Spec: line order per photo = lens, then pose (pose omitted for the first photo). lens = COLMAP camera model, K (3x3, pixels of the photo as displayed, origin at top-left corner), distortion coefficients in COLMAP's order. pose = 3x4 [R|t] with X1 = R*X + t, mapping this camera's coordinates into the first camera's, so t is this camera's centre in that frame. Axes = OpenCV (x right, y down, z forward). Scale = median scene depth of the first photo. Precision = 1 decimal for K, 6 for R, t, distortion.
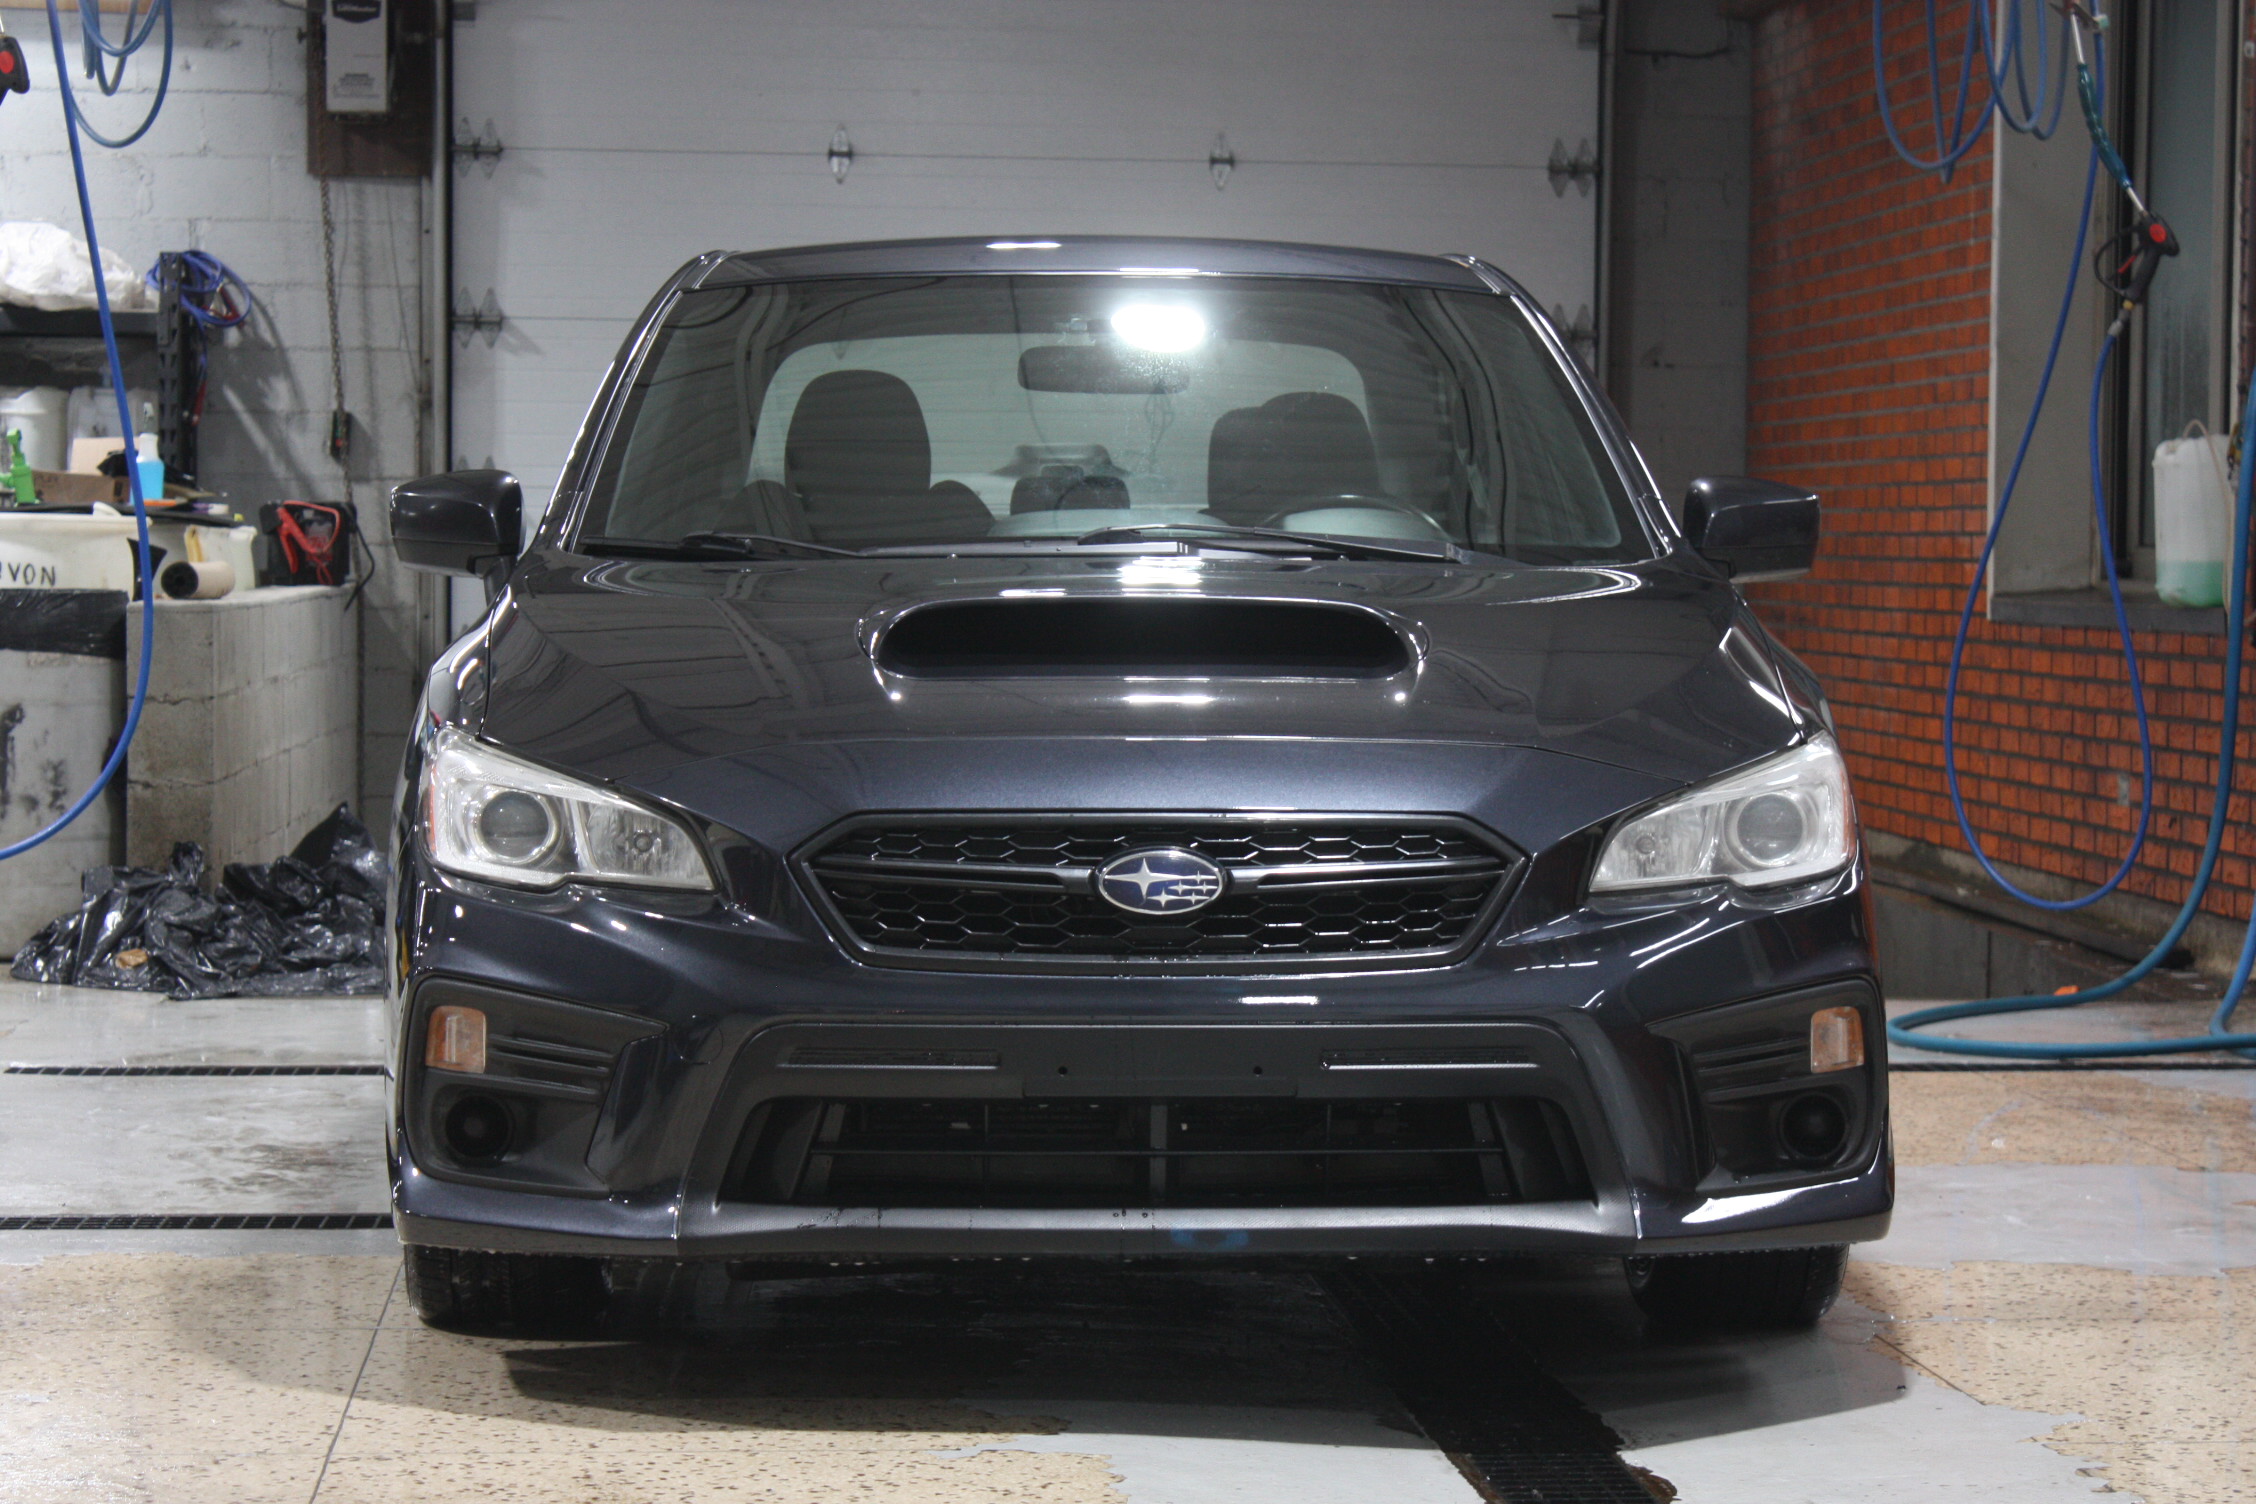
lens RADIAL K [[5684.6, 0, 1127.3], [0, 5684.6, 738.9], [0, 0, 1]] dist [0.101319, 0.000000]
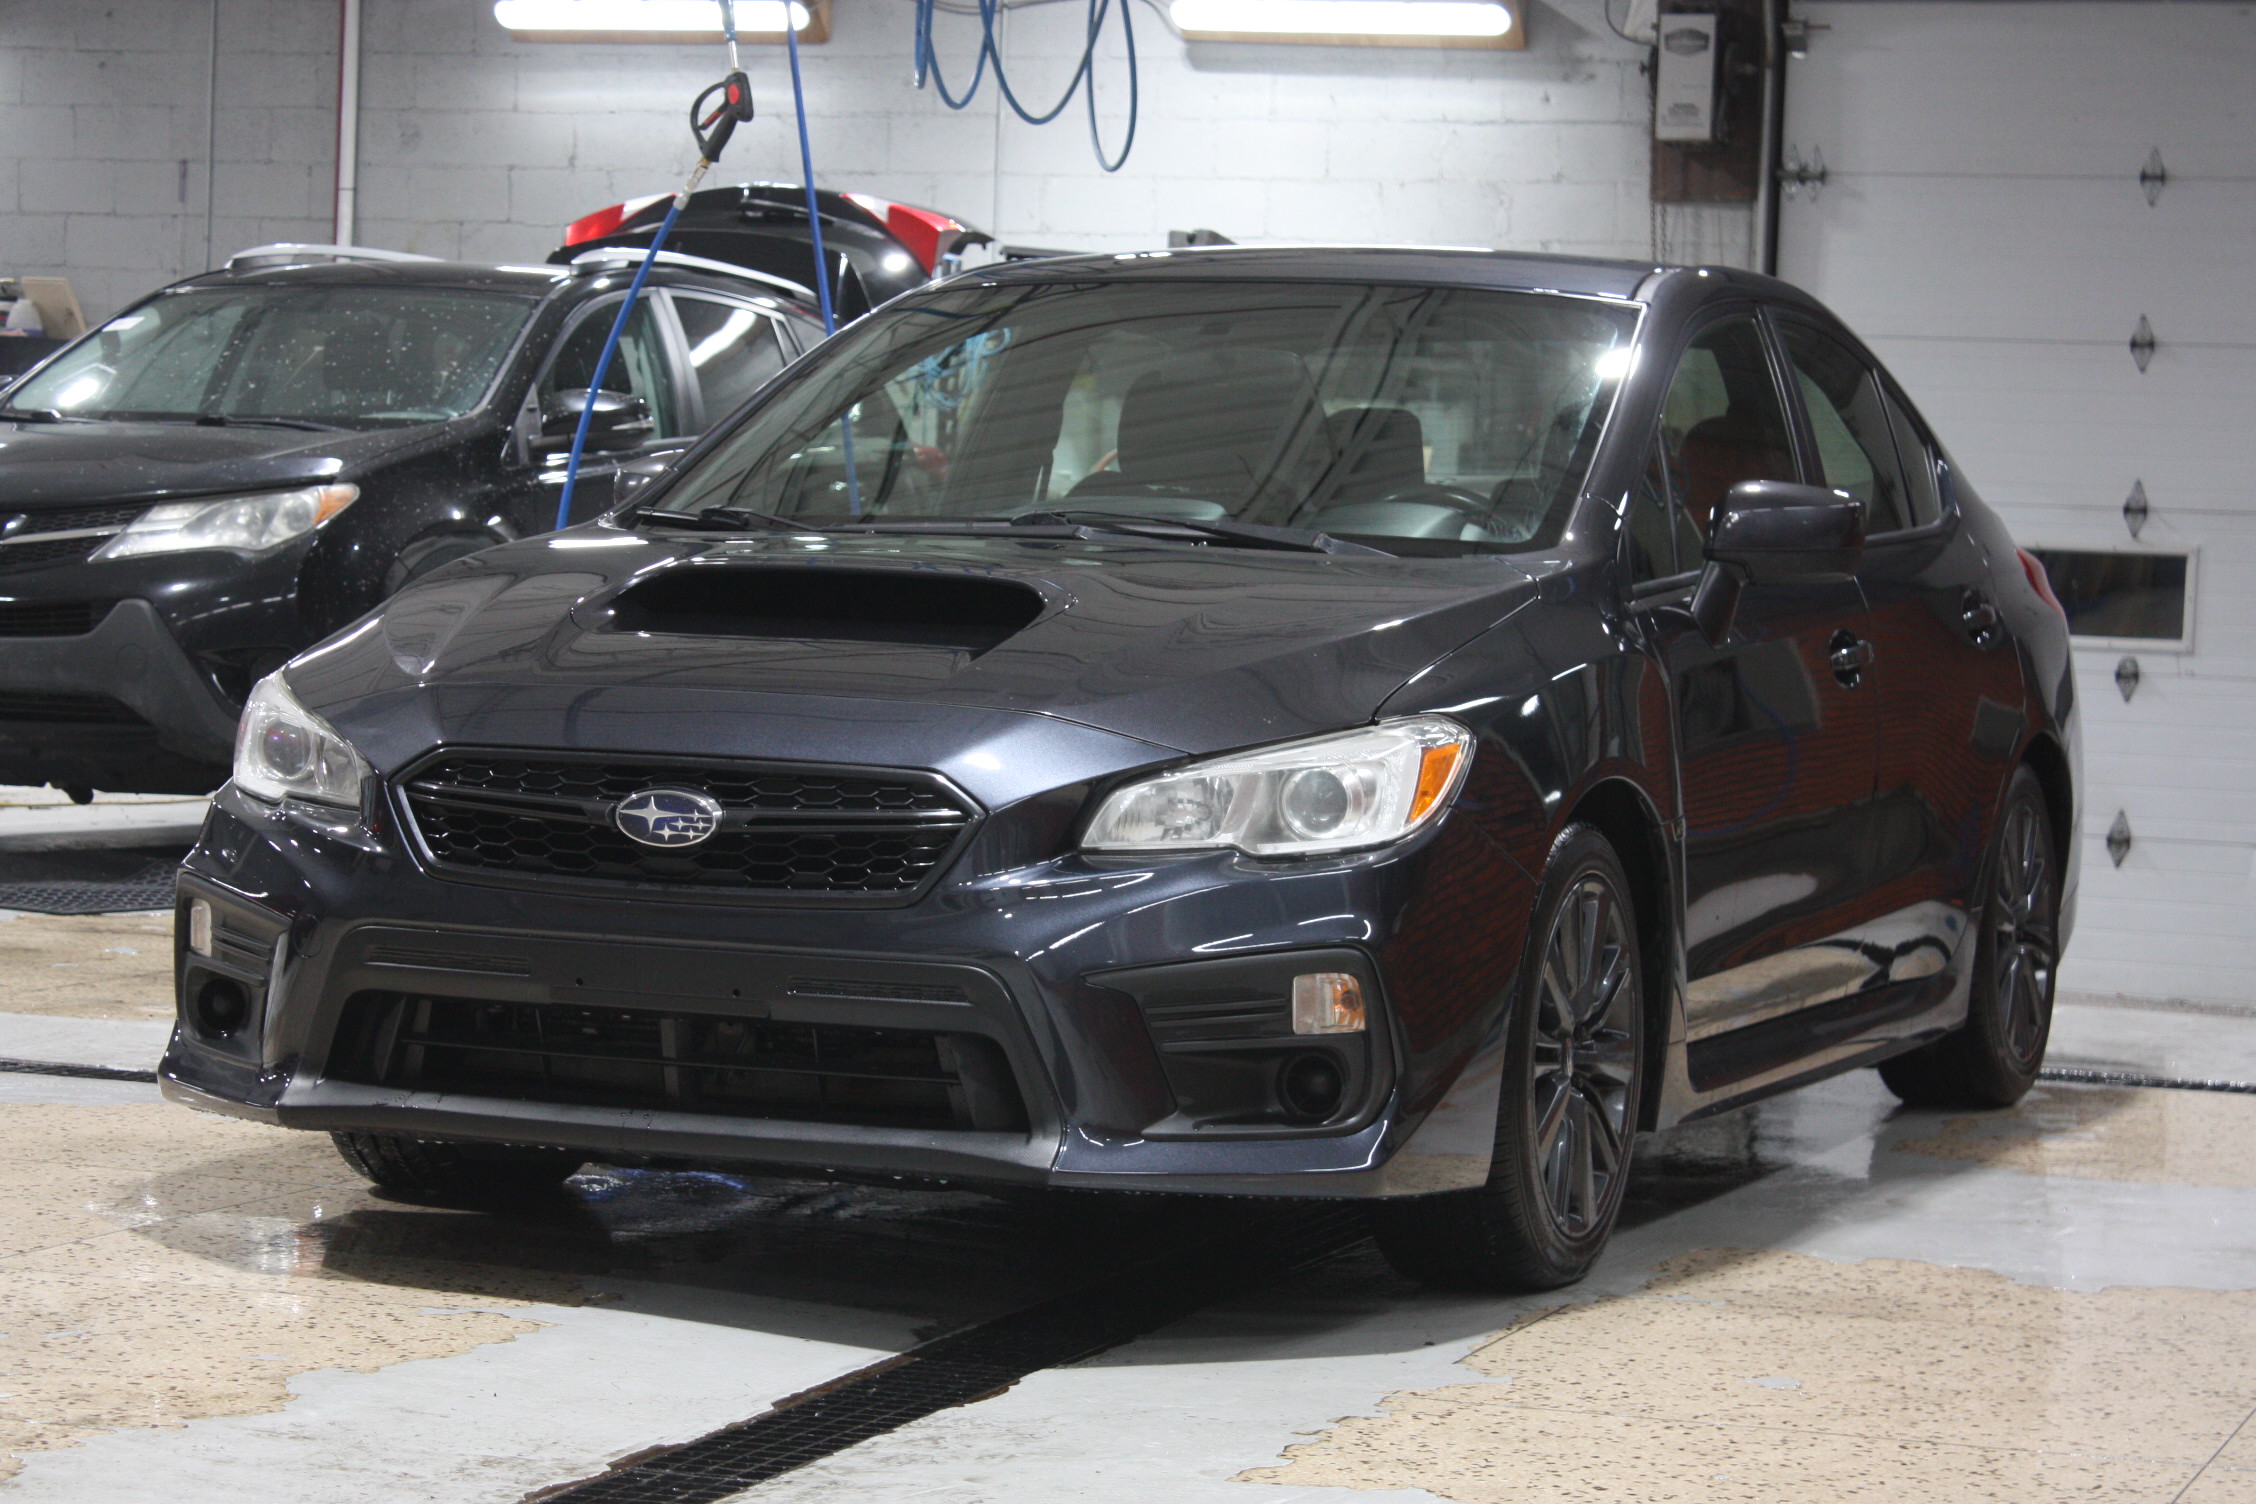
lens RADIAL K [[5542.5, 0, 1128.2], [0, 5542.5, 767.2], [0, 0, 1]] dist [0.161976, 0.000000]
pose [[0.904272, 0.045504, -0.424524, 0.215880], [-0.045159, 0.998921, 0.010880, -0.000218], [0.424561, 0.009332, 0.905351, 0.022603]]
